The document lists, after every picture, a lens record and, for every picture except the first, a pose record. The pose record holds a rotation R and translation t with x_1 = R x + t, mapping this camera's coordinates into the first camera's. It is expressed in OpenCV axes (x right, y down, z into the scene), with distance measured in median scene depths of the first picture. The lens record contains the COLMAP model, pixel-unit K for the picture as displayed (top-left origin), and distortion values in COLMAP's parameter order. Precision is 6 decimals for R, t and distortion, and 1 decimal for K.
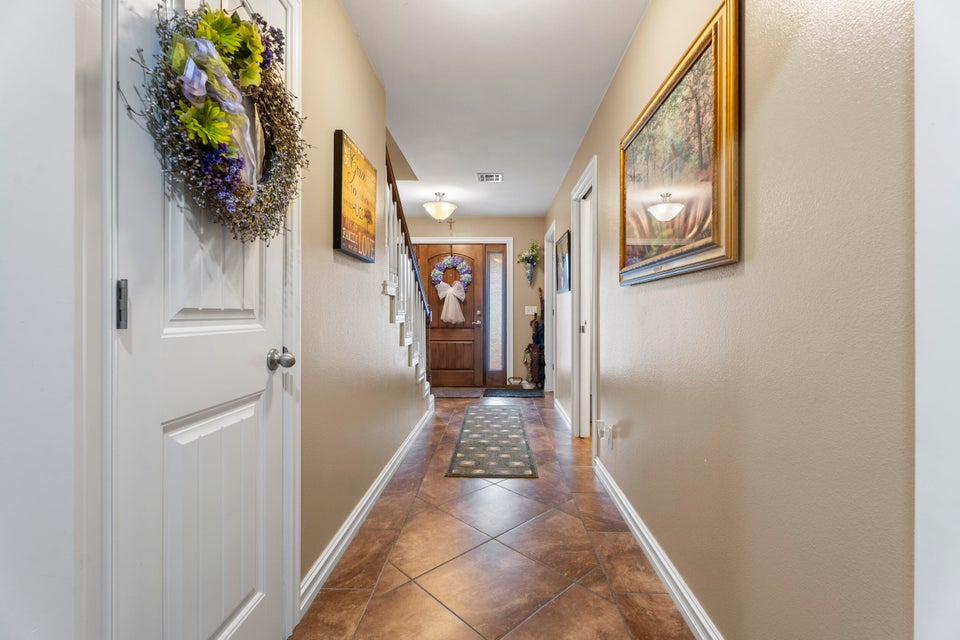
lens RADIAL K [[428.8, 0, 483.2], [0, 428.8, 318.8], [0, 0, 1]] dist [0.002033, -0.001624]
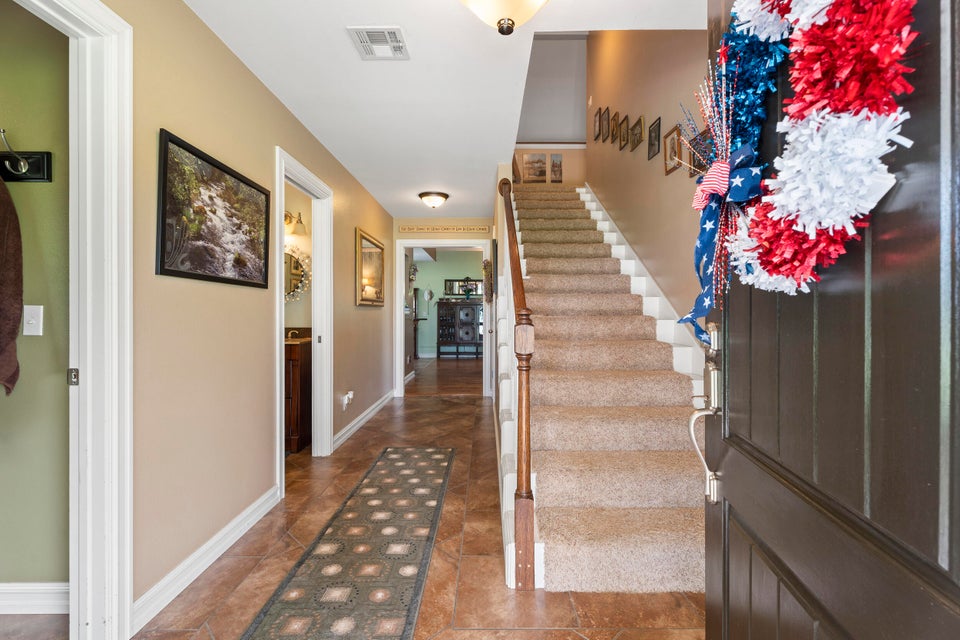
lens RADIAL K [[428.8, 0, 481.5], [0, 428.8, 323.1], [0, 0, 1]] dist [0.002033, -0.001624]
pose [[-0.999844, -0.002384, -0.017499, -0.126202], [-0.002569, 0.999941, 0.010538, -0.024291], [0.017472, 0.010582, -0.999791, 2.059590]]
